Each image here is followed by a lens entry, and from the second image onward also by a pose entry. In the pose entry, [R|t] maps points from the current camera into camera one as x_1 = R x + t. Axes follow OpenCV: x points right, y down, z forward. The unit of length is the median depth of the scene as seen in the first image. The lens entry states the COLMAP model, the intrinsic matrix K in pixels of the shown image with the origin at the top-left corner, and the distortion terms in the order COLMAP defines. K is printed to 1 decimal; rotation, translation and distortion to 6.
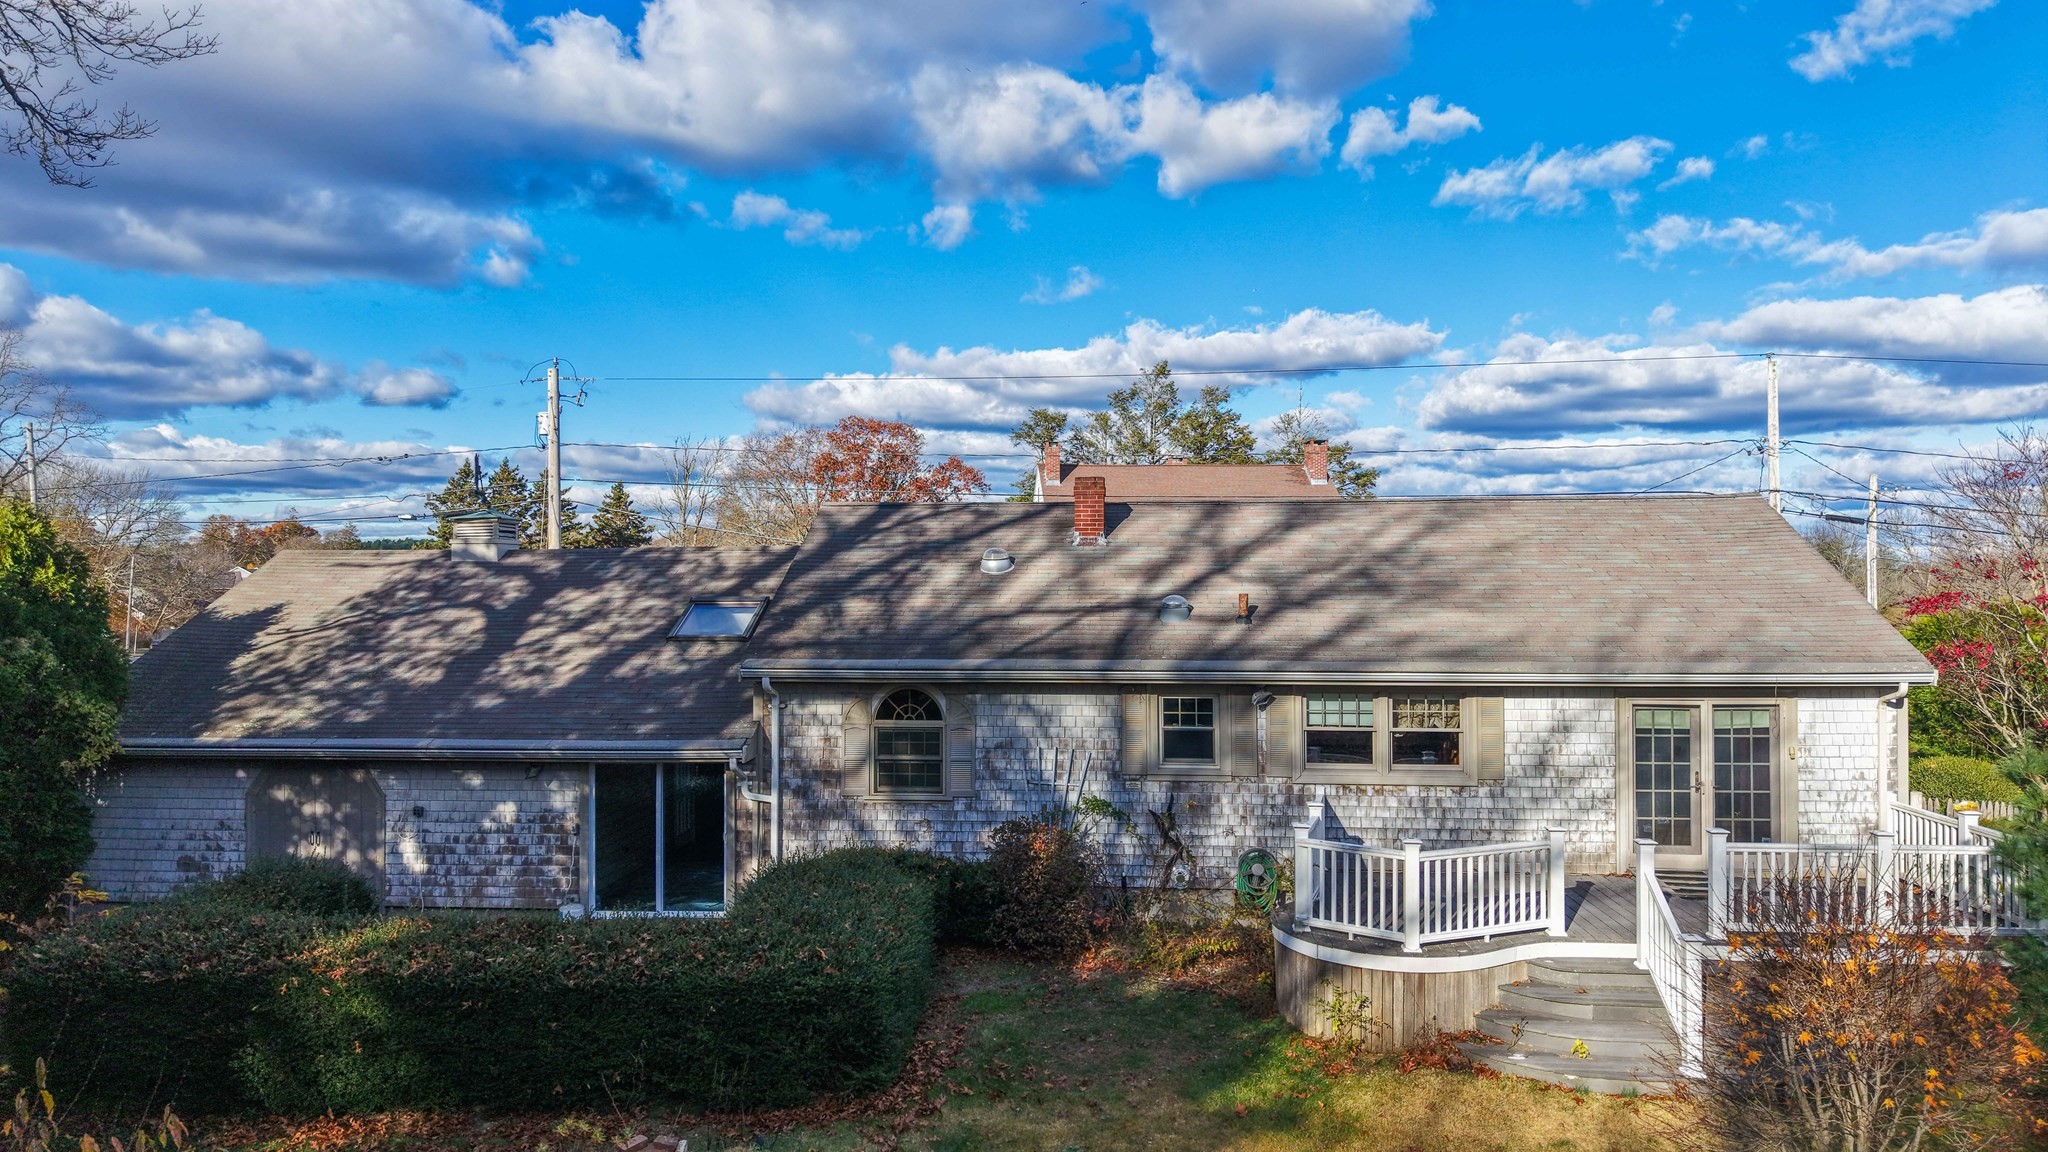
lens RADIAL K [[1374.8, 0, 1024.0], [0, 1374.8, 576.0], [0, 0, 1]] dist [0.054738, -0.048219]
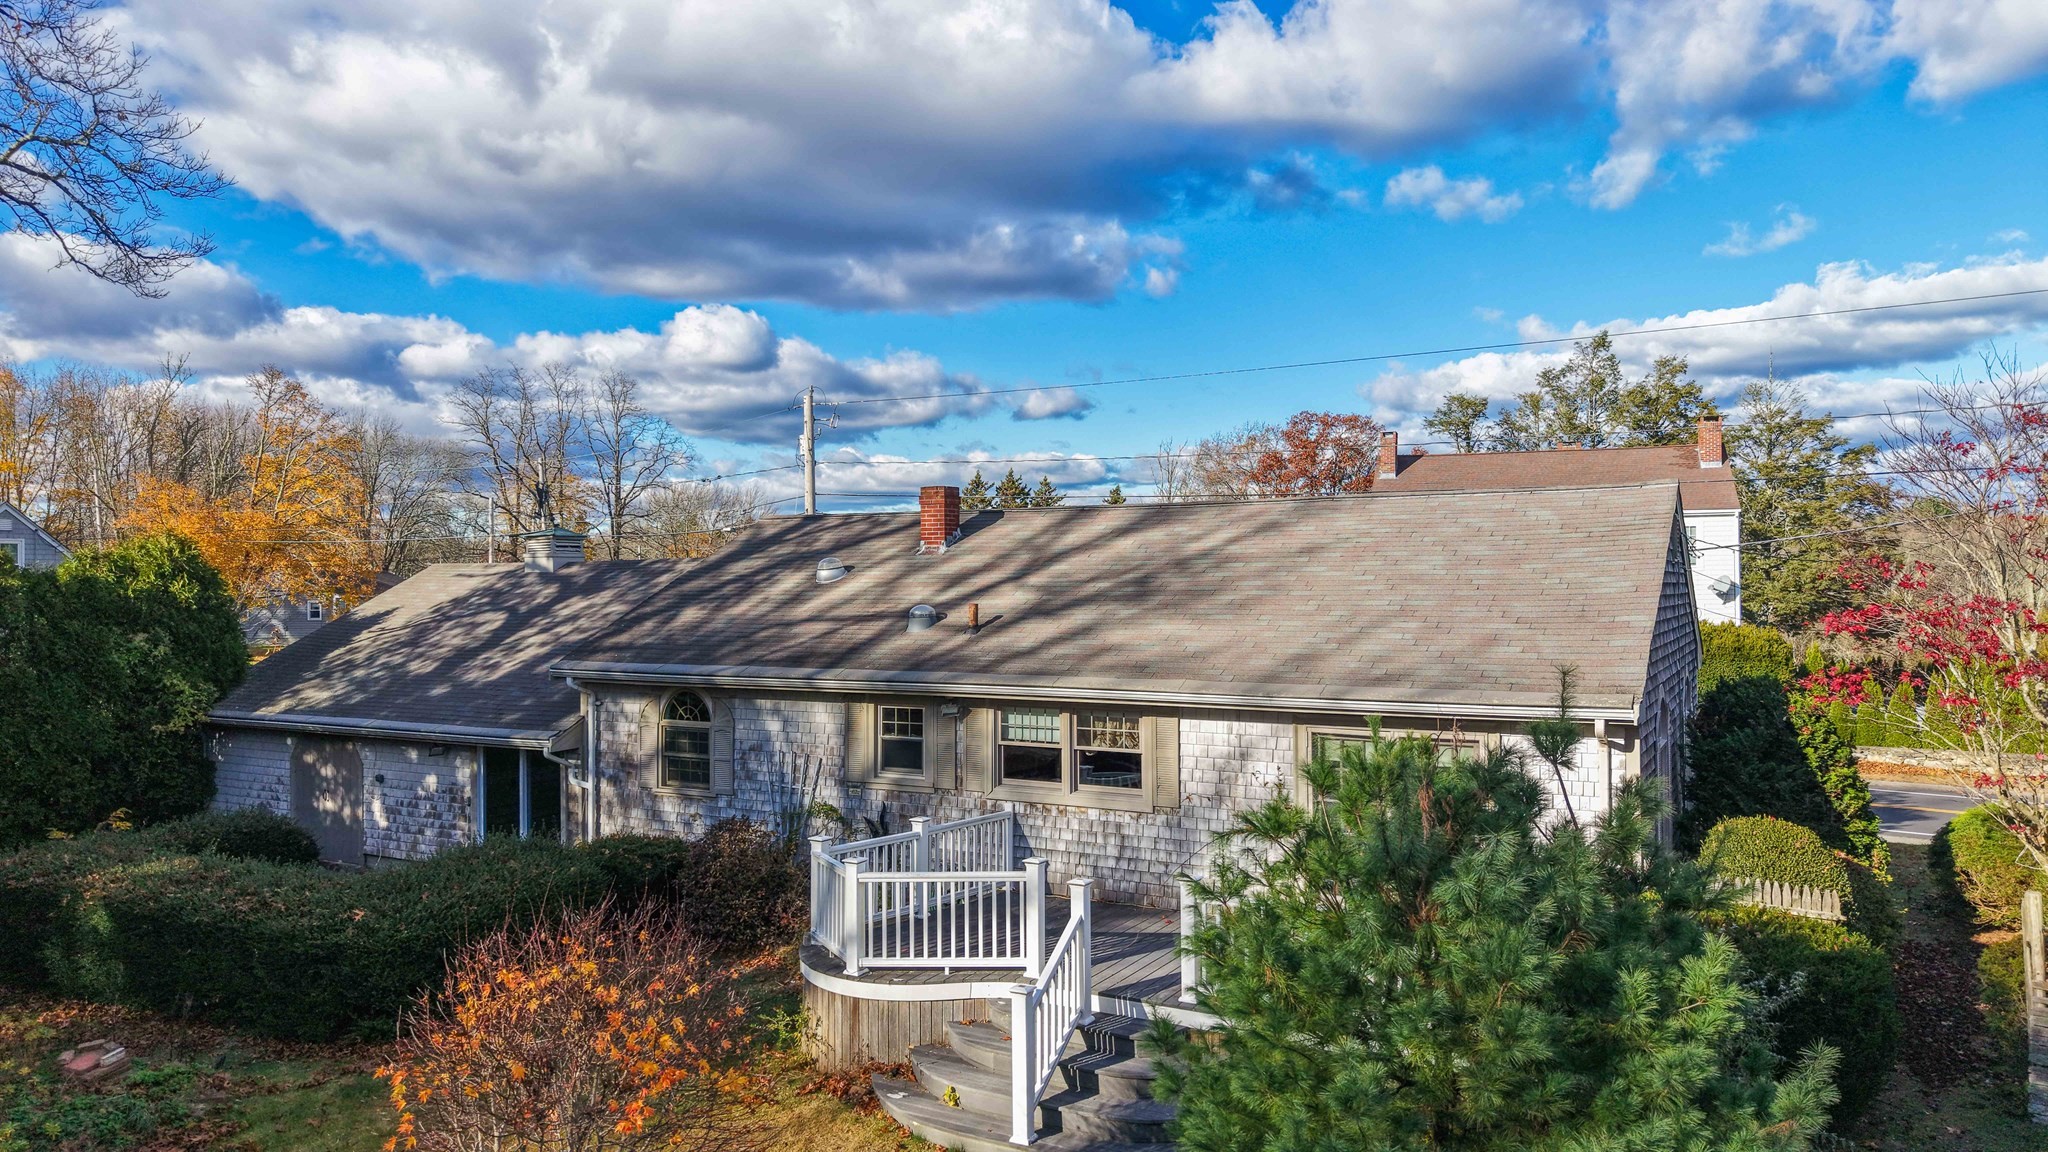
lens RADIAL K [[1406.3, 0, 1024.0], [0, 1406.3, 576.0], [0, 0, 1]] dist [0.006139, 0.000742]
pose [[0.908046, -0.005132, -0.418838, 0.622574], [0.005668, 0.999984, 0.000035, -0.006469], [0.418831, -0.002405, 0.908061, 0.110795]]
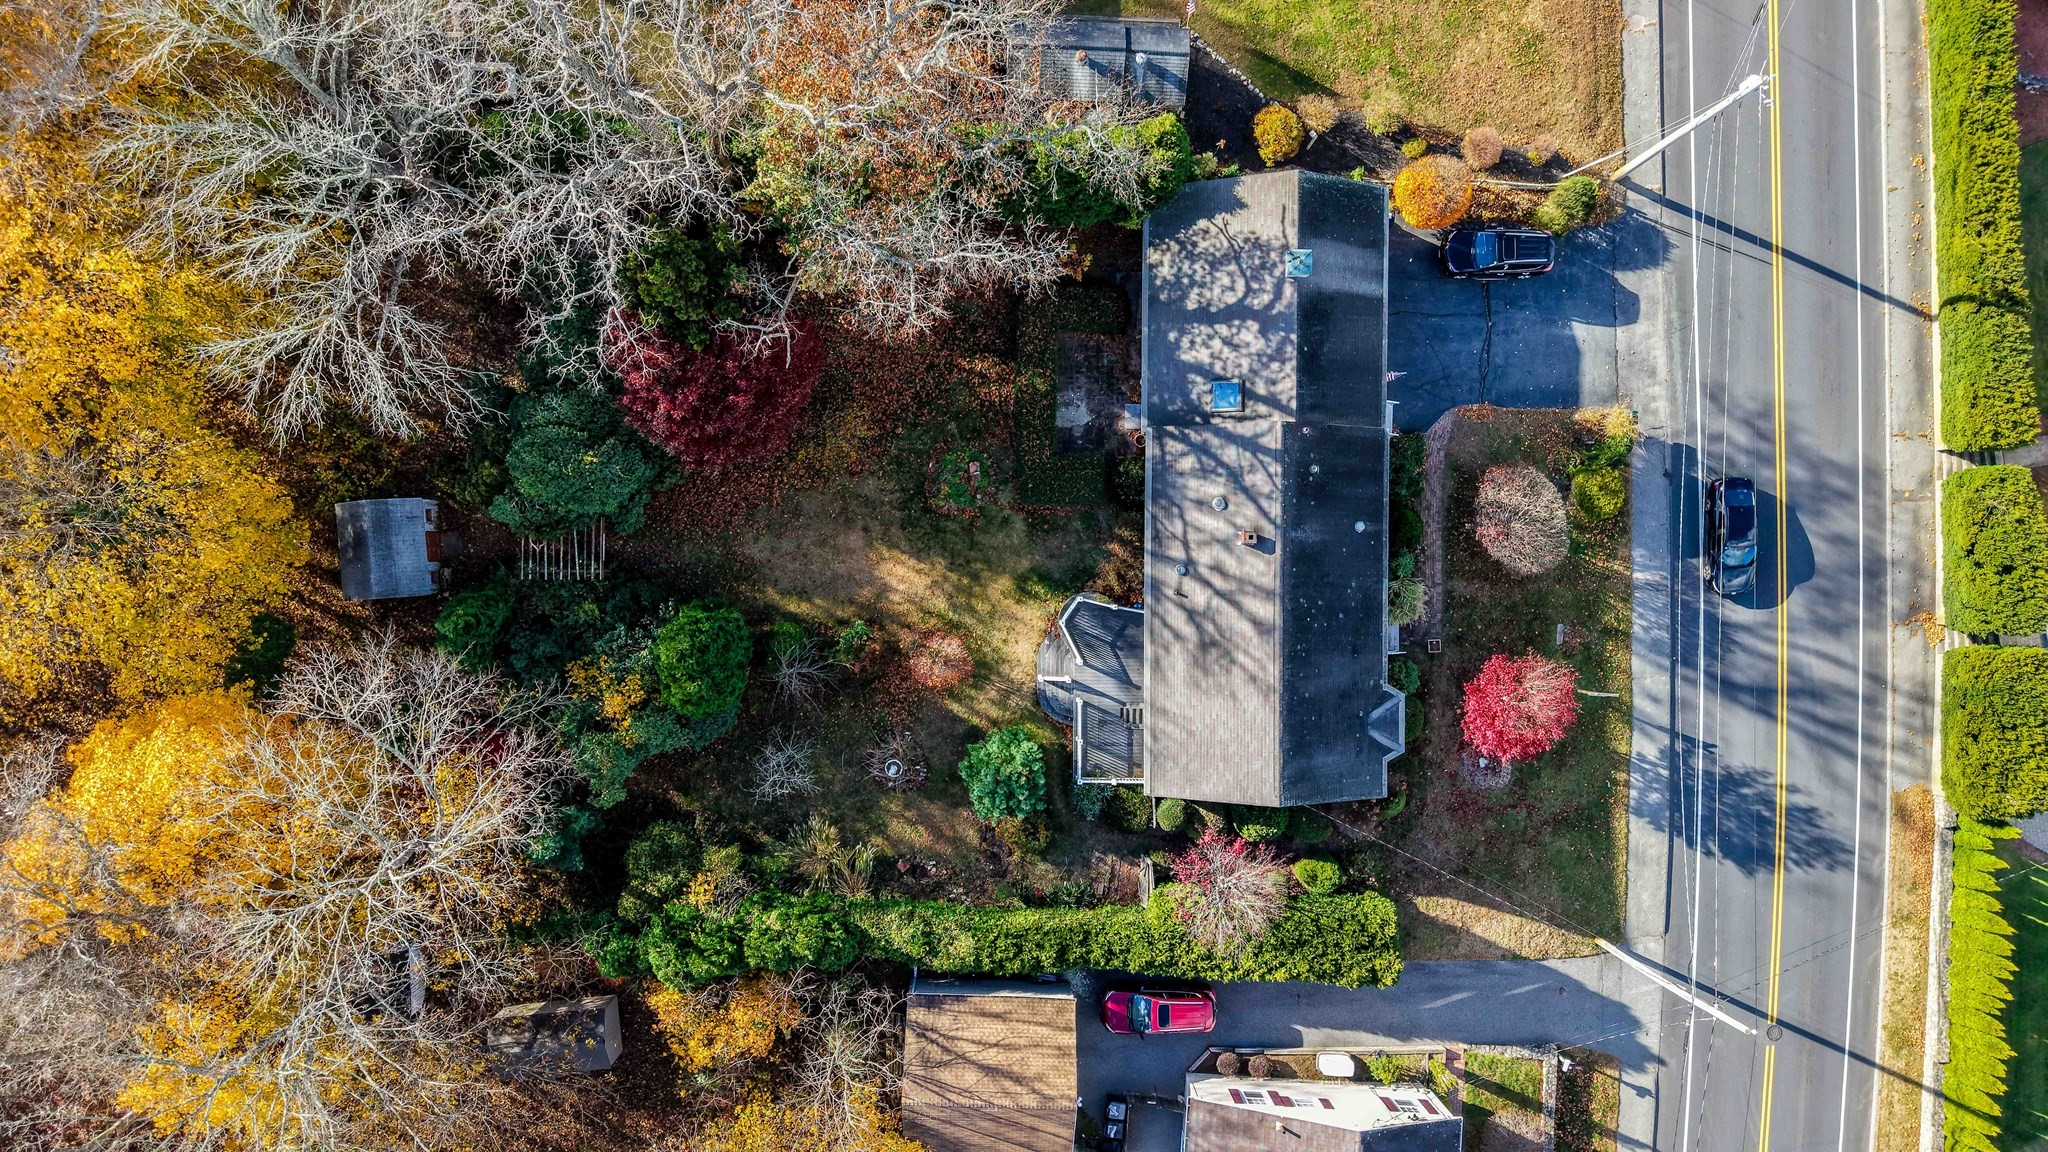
lens RADIAL K [[1374.8, 0, 1024.0], [0, 1374.8, 576.0], [0, 0, 1]] dist [0.054738, -0.048219]
pose [[0.085965, 0.995293, 0.044747, -0.047990], [0.001961, -0.045082, 0.998981, -2.975249], [0.996296, -0.085790, -0.005828, 0.709028]]
